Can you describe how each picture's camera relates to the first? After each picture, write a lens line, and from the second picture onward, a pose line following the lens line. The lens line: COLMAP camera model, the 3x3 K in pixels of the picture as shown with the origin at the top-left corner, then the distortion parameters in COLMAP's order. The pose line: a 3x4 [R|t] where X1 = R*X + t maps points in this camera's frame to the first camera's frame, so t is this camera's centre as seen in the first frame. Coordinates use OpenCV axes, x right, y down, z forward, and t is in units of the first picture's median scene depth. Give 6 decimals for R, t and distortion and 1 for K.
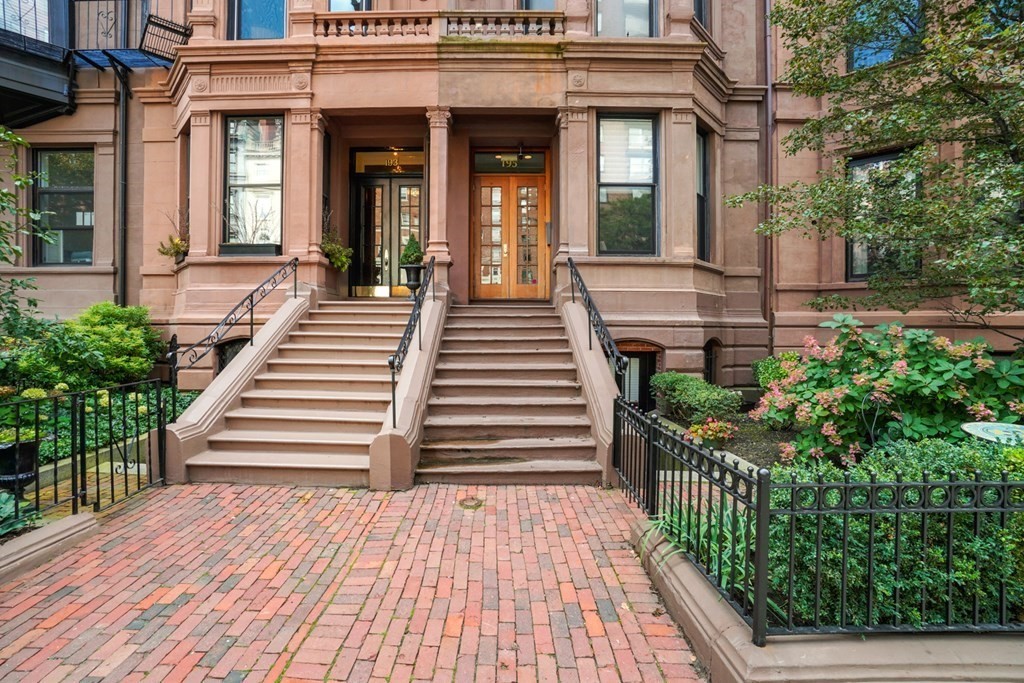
lens RADIAL K [[456.3, 0, 497.2], [0, 456.3, 330.7], [0, 0, 1]] dist [-0.063801, 0.023086]
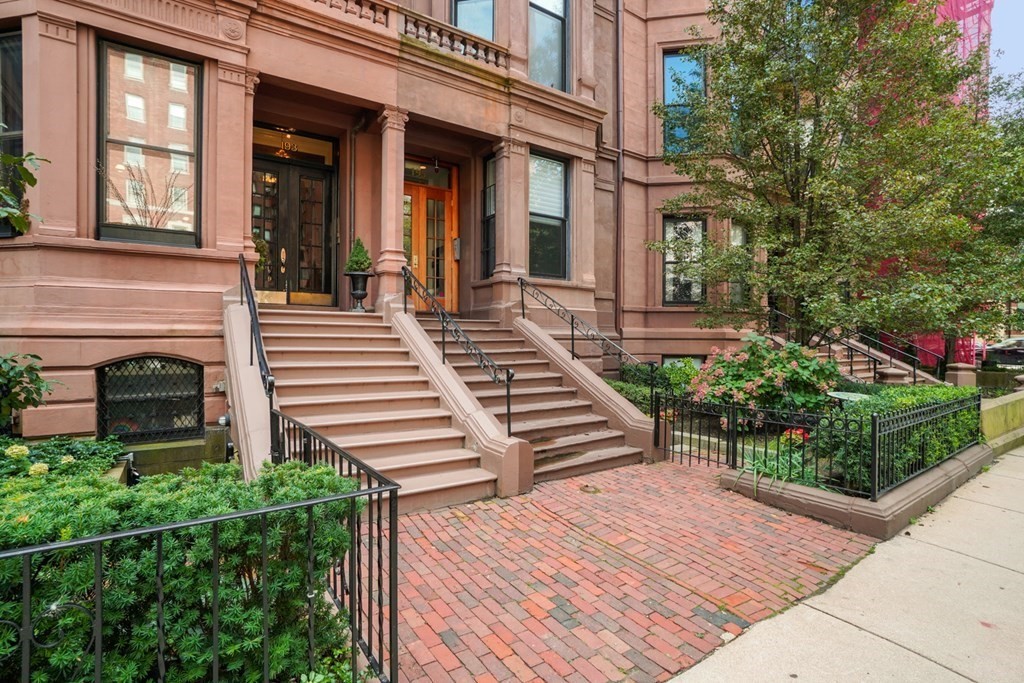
lens RADIAL K [[480.5, 0, 512.0], [0, 480.5, 341.5], [0, 0, 1]] dist [-0.035441, 0.001131]
pose [[0.830667, -0.003923, 0.556756, -0.487038], [0.003102, 0.999992, 0.002418, -0.007428], [-0.556761, -0.000282, 0.830673, 0.033630]]
